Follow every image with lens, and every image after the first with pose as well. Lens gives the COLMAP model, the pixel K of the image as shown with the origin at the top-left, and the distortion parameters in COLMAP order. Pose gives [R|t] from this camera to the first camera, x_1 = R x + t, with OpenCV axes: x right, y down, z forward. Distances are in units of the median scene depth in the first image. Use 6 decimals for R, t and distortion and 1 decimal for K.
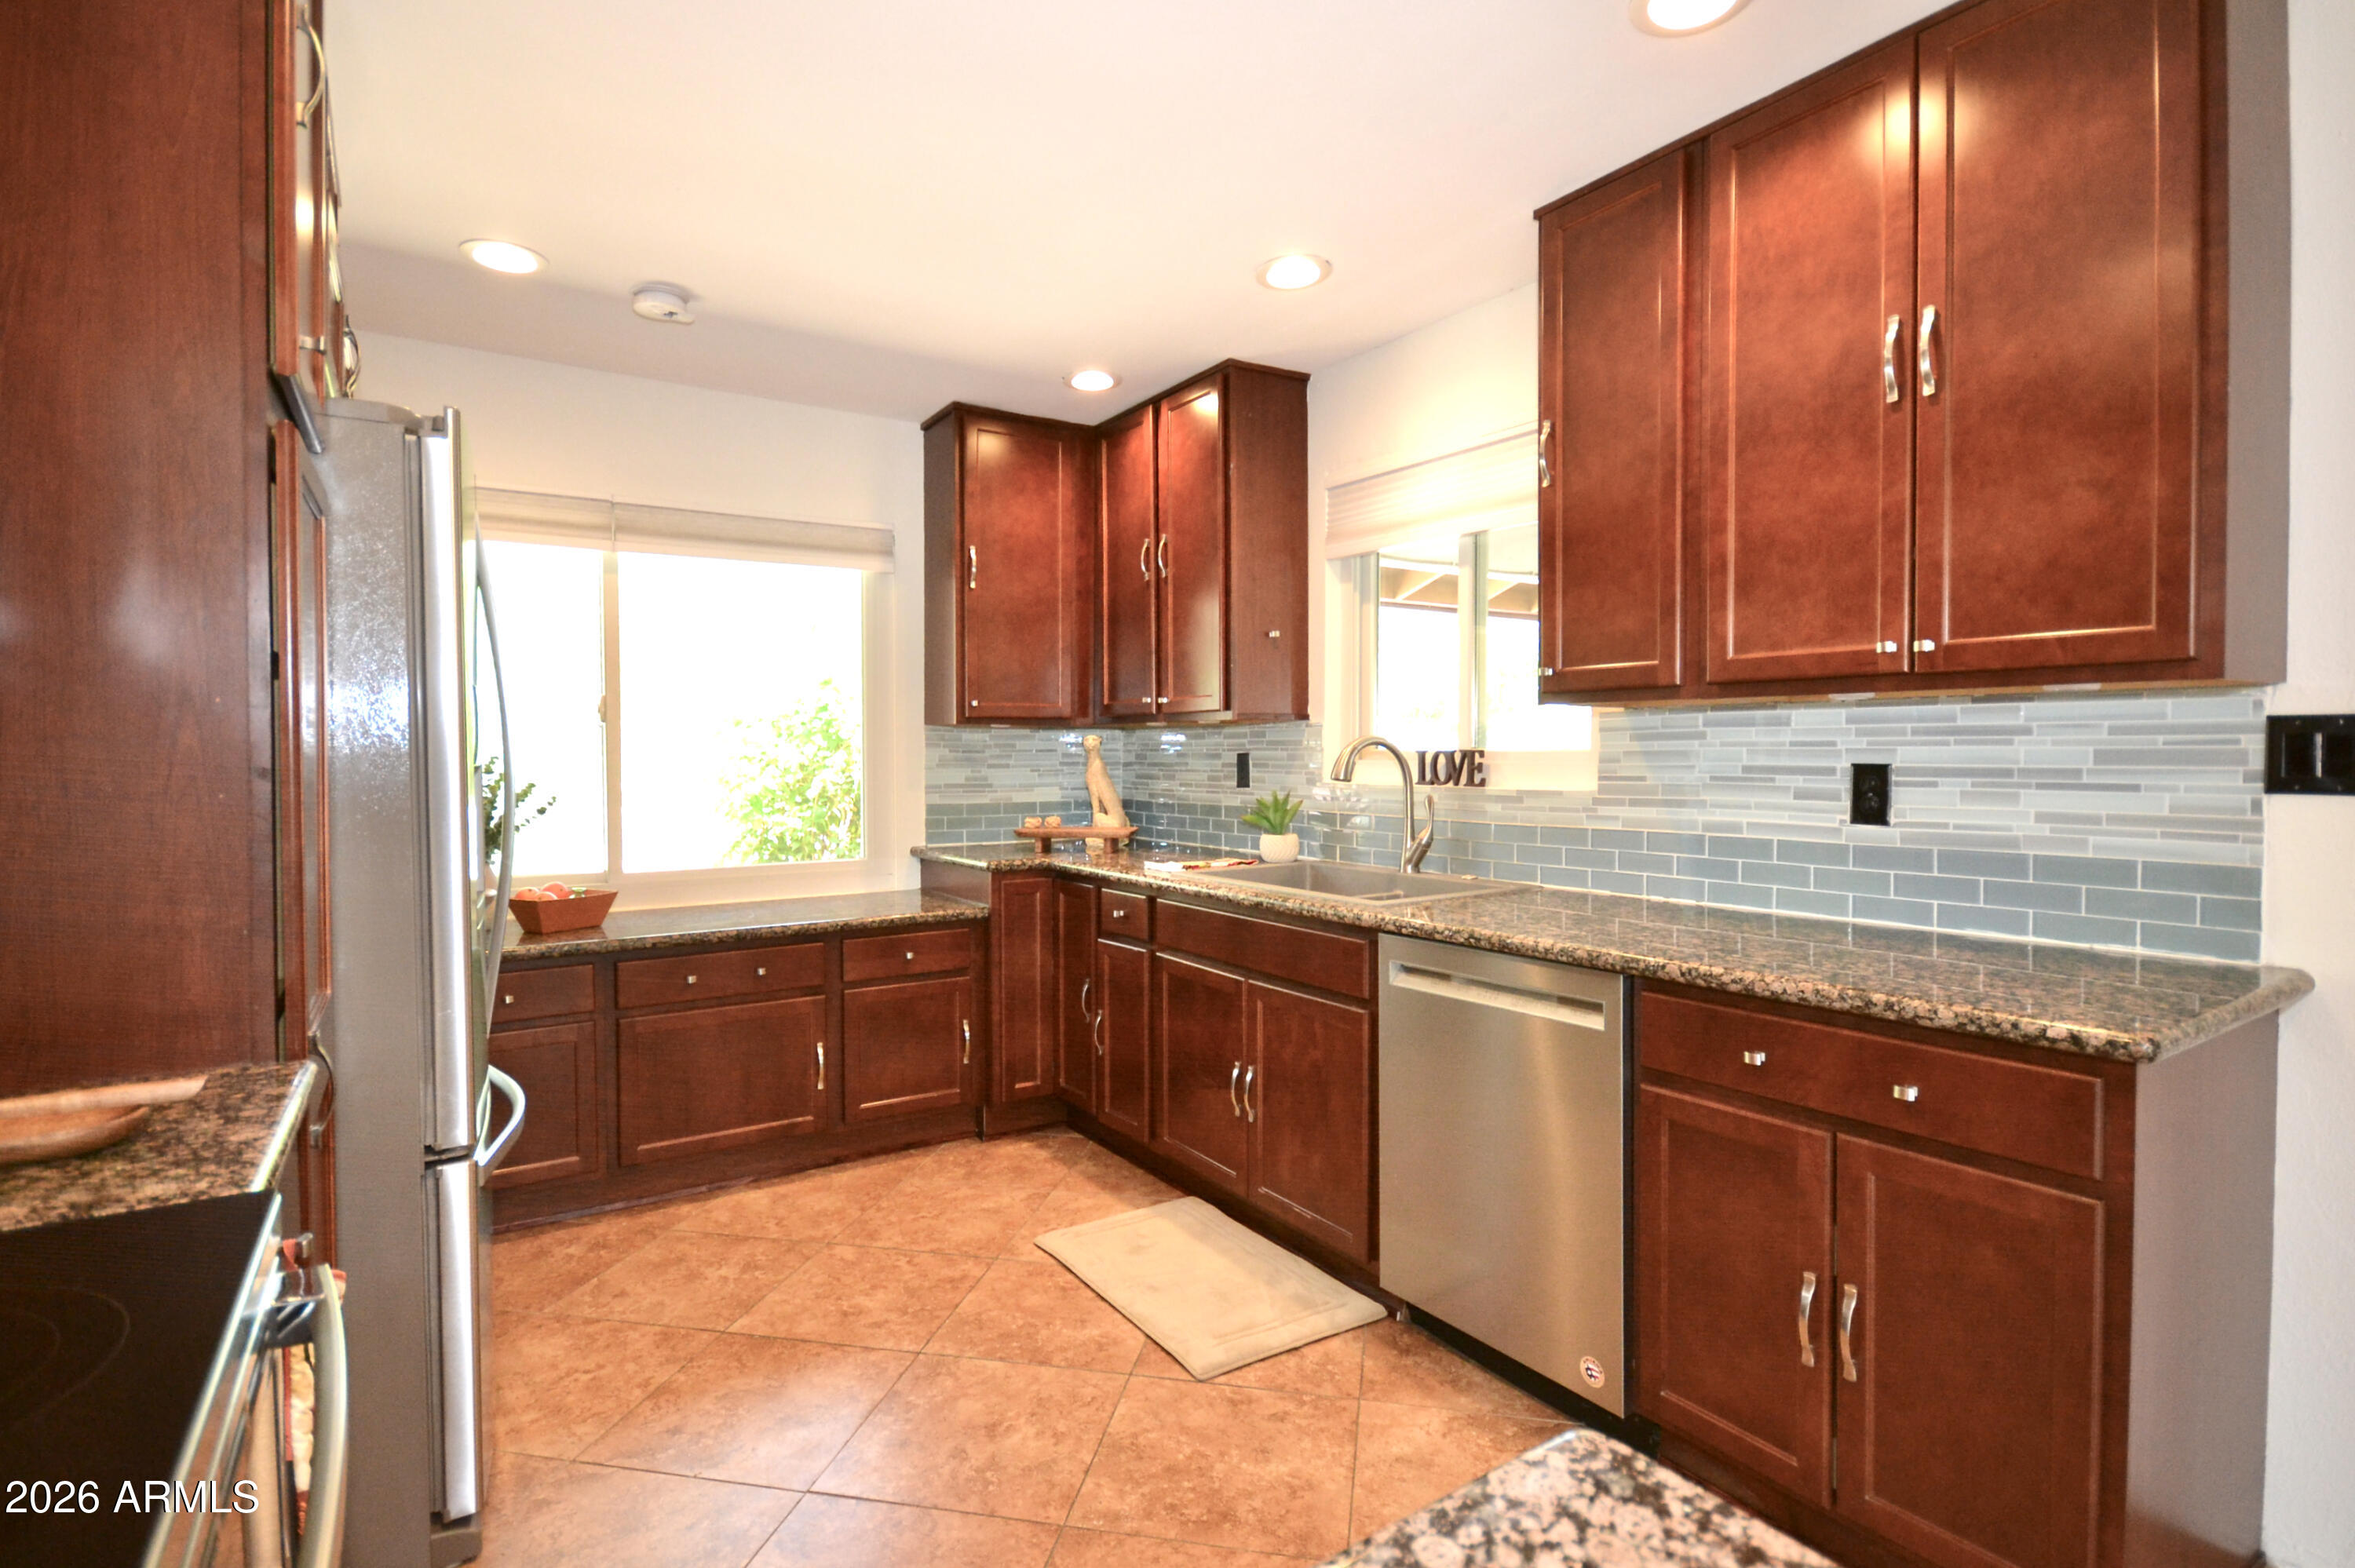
lens RADIAL K [[1112.6, 0, 1182.5], [0, 1112.6, 781.4], [0, 0, 1]] dist [-0.000467, -0.000291]
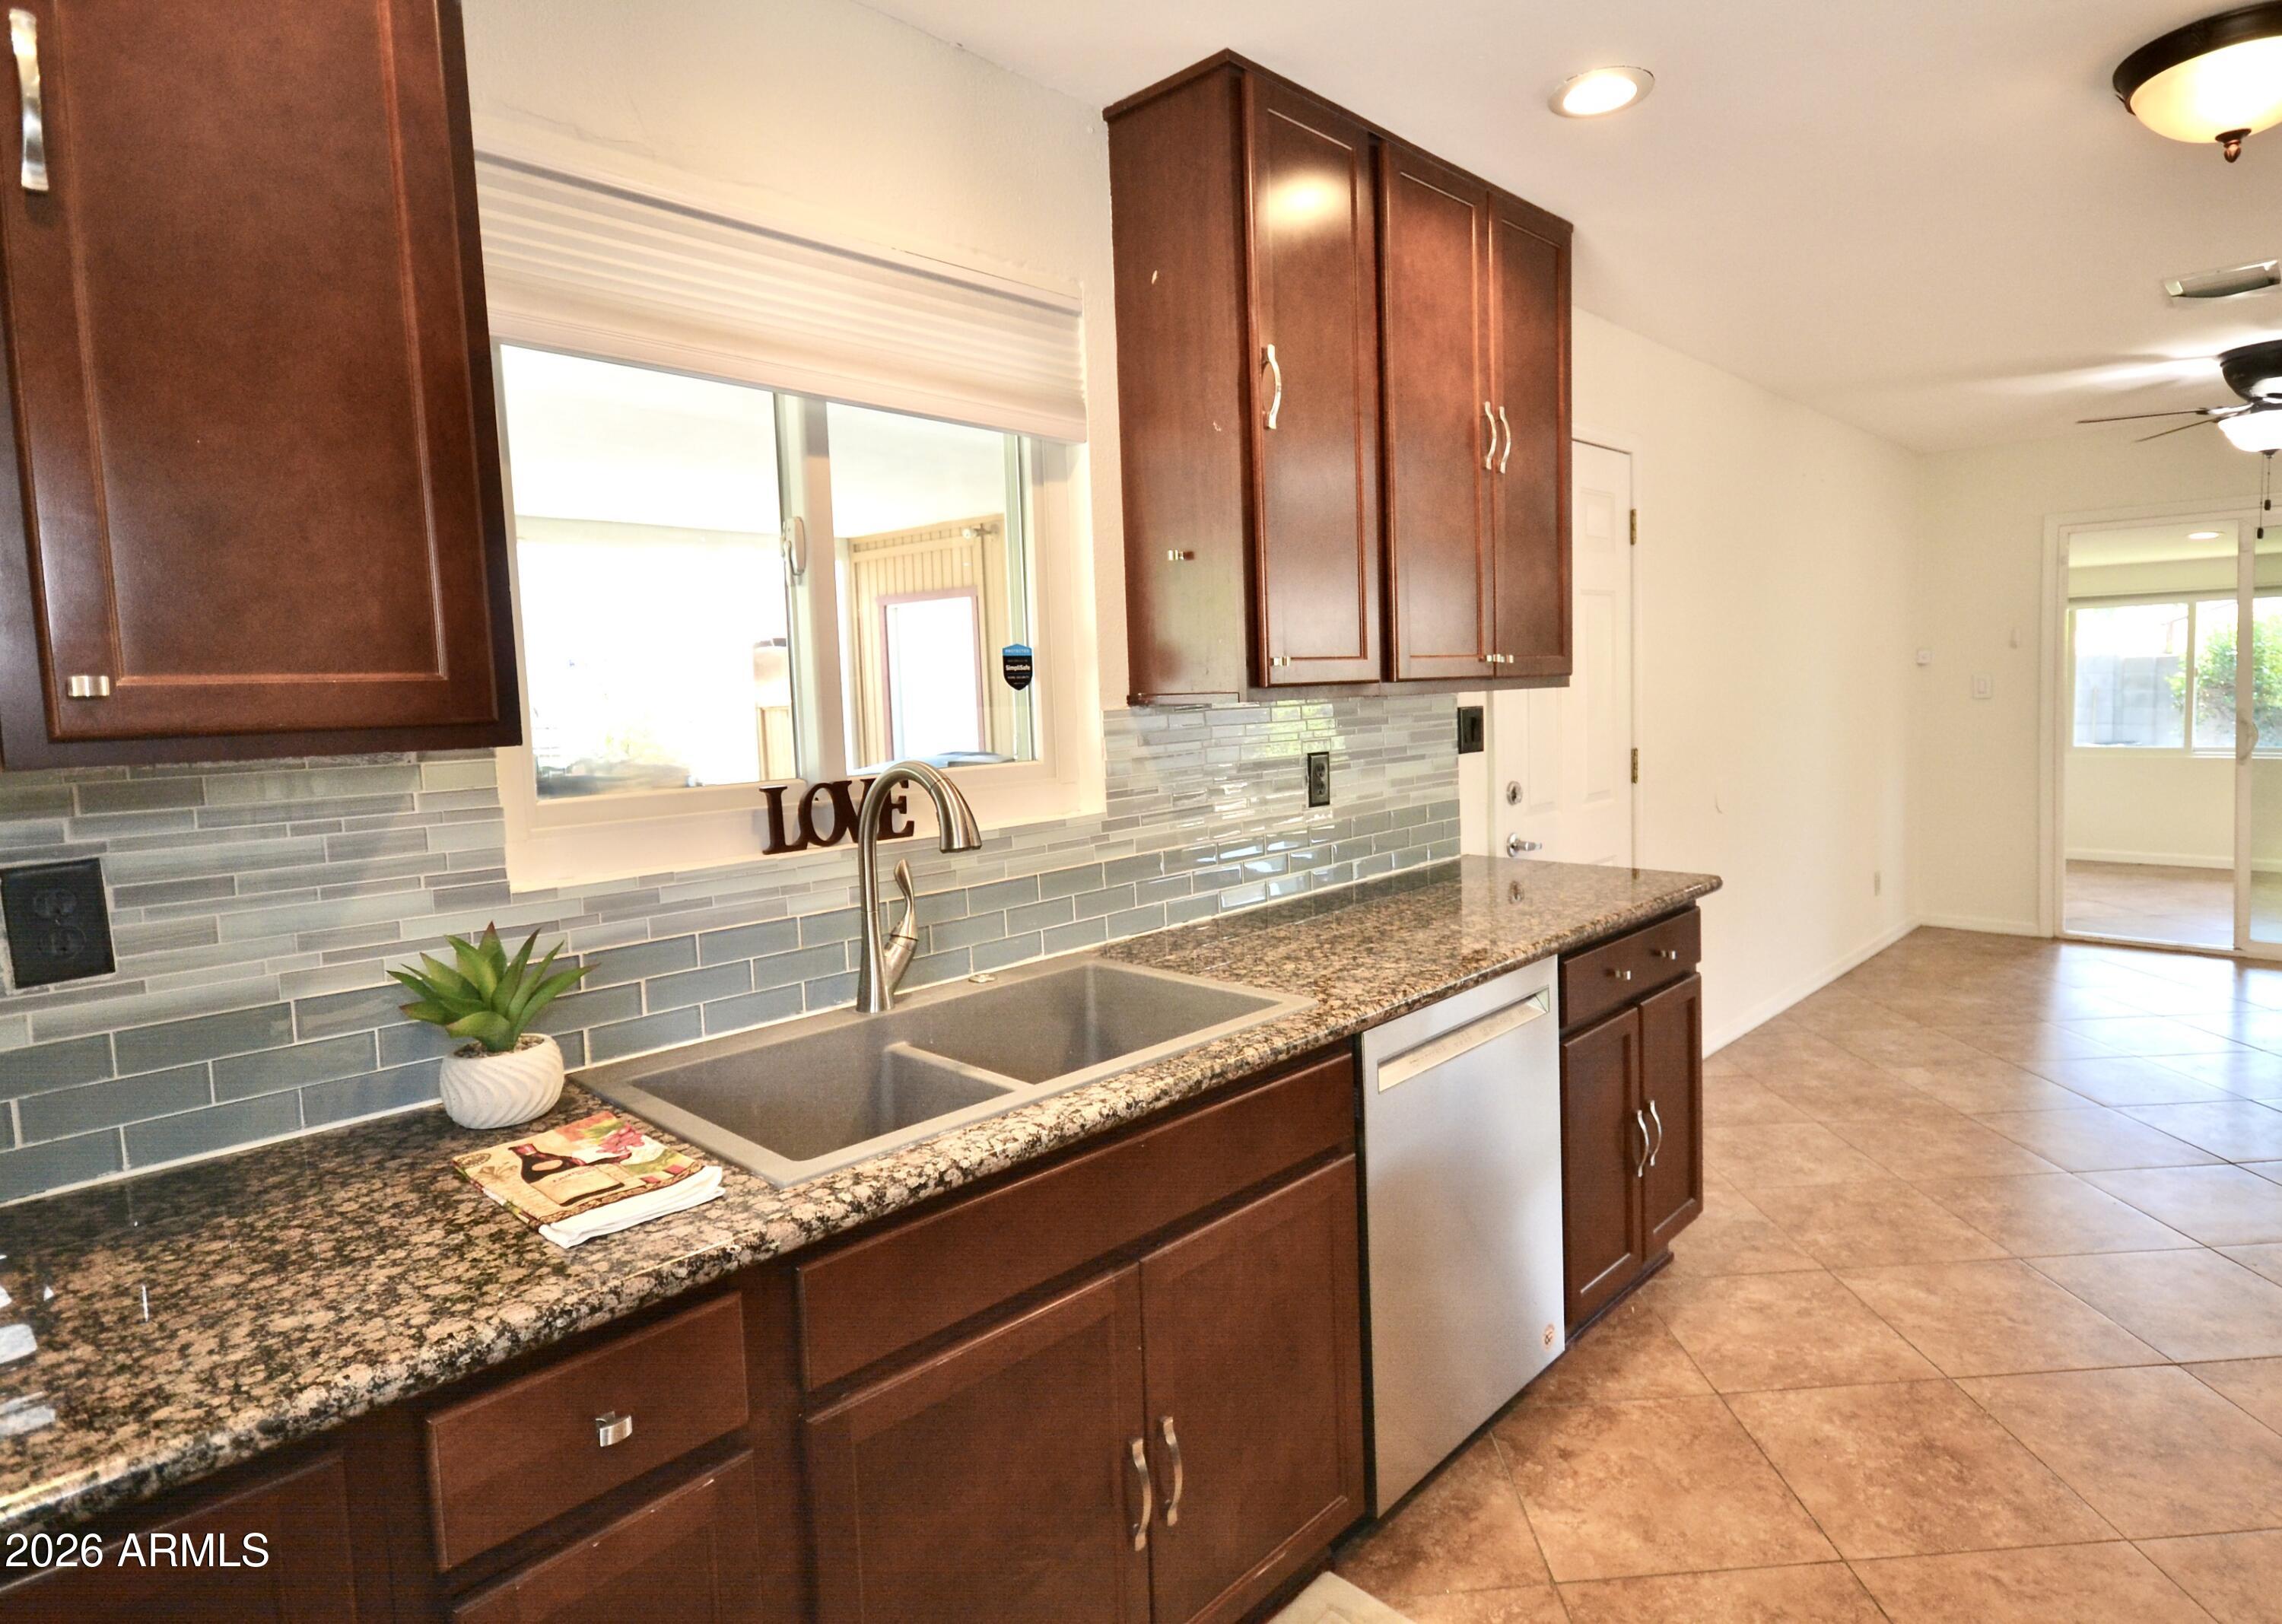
lens RADIAL K [[1262.5, 0, 1142.6], [0, 1262.5, 800.5], [0, 0, 1]] dist [-0.035126, -0.001341]
pose [[-0.220727, -0.069218, 0.972876, -0.422193], [0.071110, 0.993682, 0.086831, -0.064594], [-0.972740, 0.088347, -0.214410, 1.016174]]
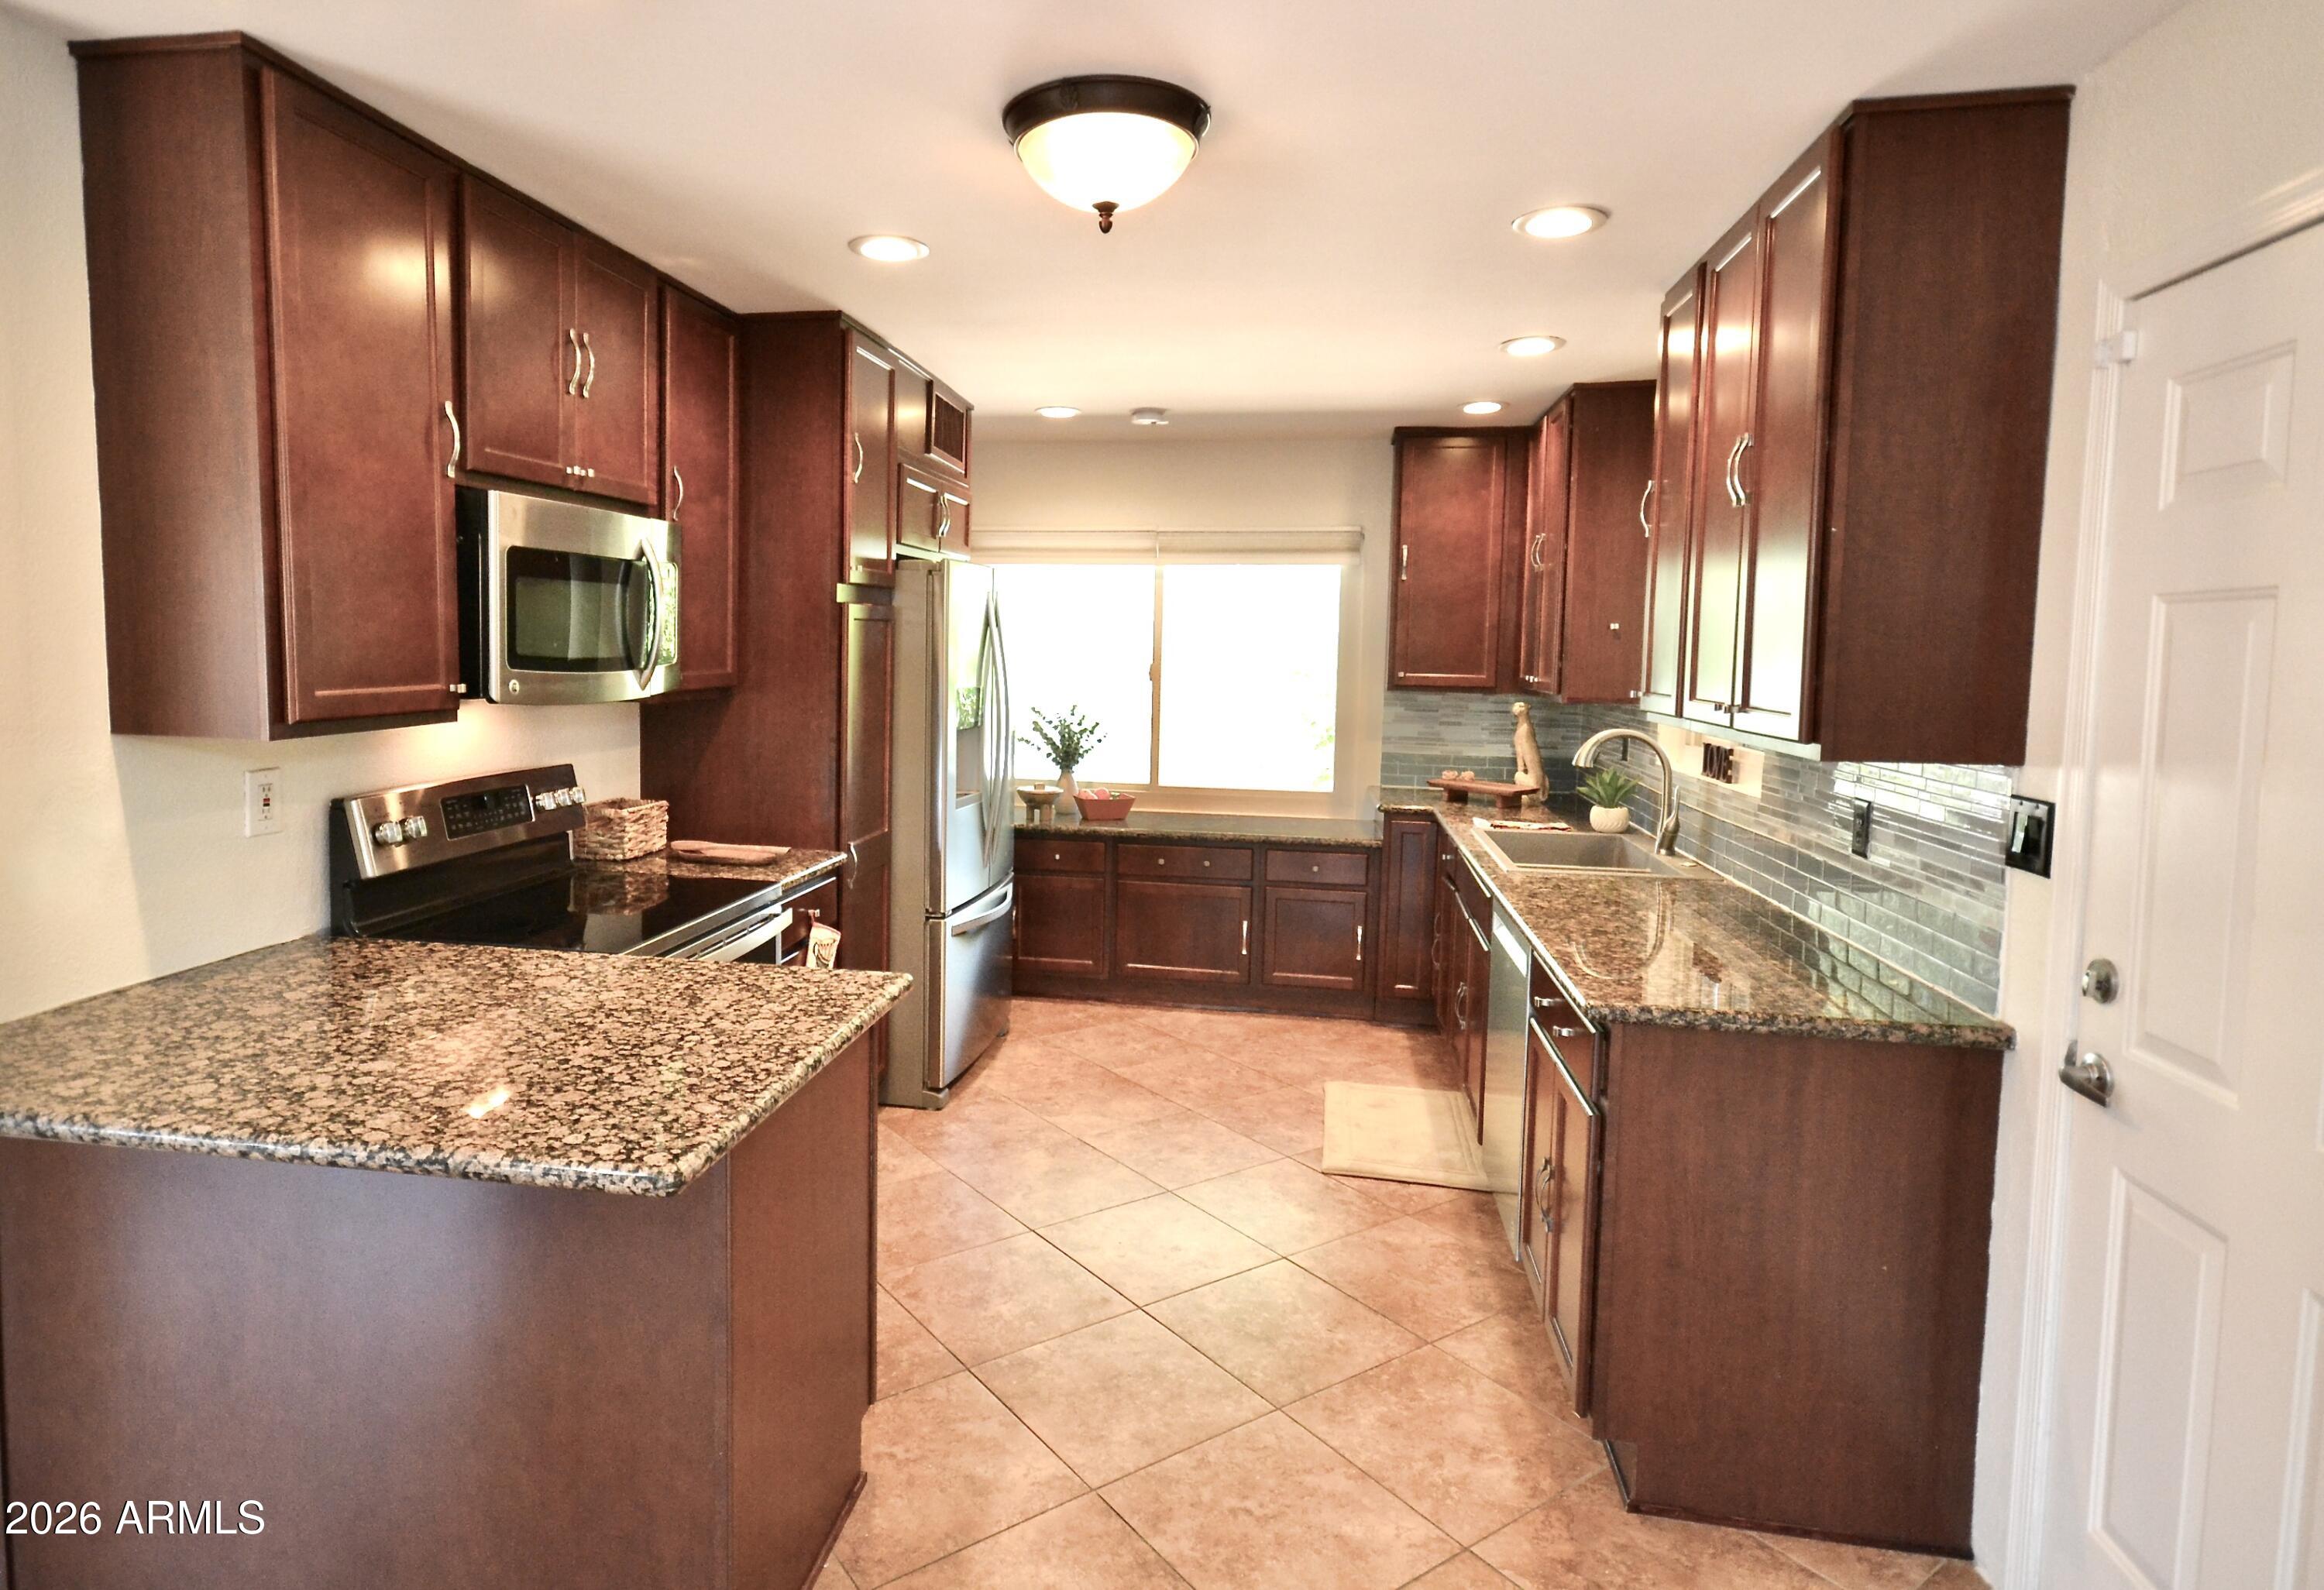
lens RADIAL K [[1234.1, 0, 1112.6], [0, 1234.1, 731.6], [0, 0, 1]] dist [-0.039450, 0.001676]
pose [[0.736231, 0.067679, -0.673337, 0.607400], [-0.044050, 0.997669, 0.052114, -0.078453], [0.675295, -0.008708, 0.737496, -0.260377]]
